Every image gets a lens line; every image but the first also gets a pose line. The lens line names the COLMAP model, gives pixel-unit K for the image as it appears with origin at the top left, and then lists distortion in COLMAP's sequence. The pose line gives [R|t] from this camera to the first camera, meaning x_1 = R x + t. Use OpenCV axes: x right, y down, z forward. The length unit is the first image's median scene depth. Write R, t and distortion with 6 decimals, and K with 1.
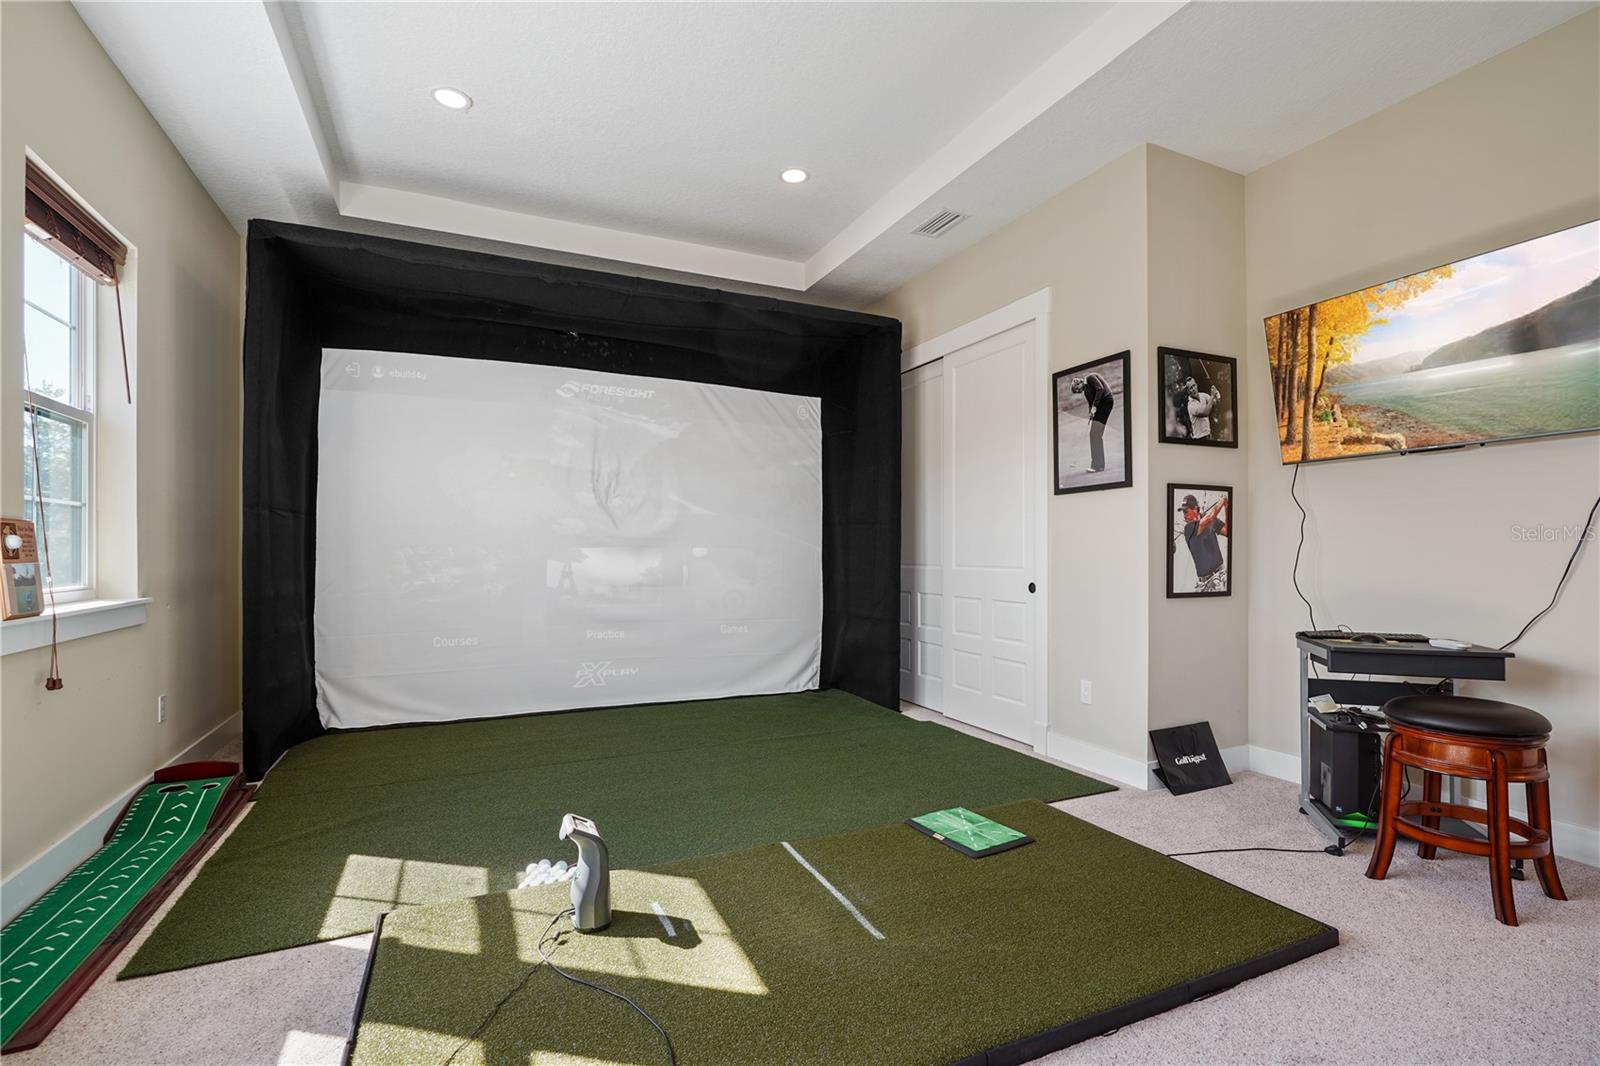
lens RADIAL K [[744.7, 0, 802.8], [0, 744.7, 558.8], [0, 0, 1]] dist [-0.002103, 0.000025]
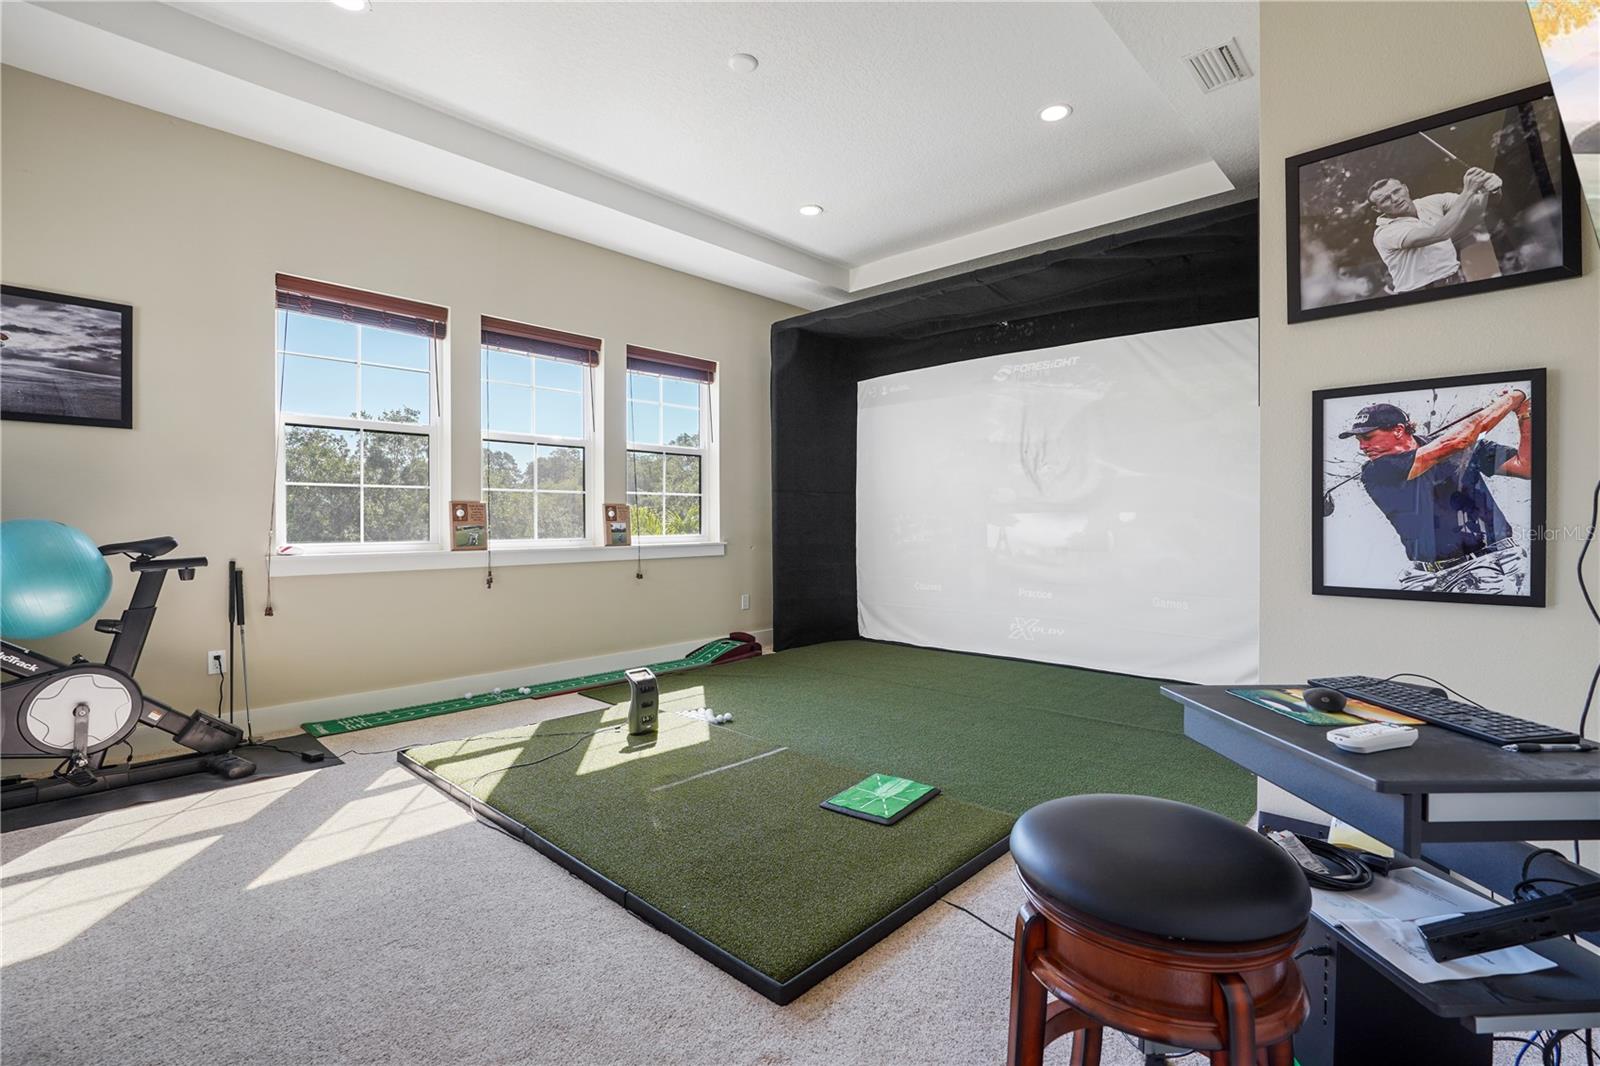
lens RADIAL K [[728.3, 0, 800.0], [0, 728.3, 533.0], [0, 0, 1]] dist [-0.001985, 0.001176]
pose [[0.374000, 0.016014, -0.927290, 0.824719], [-0.006370, 0.999872, 0.014698, 0.000573], [0.927407, 0.000410, 0.374054, 0.413884]]
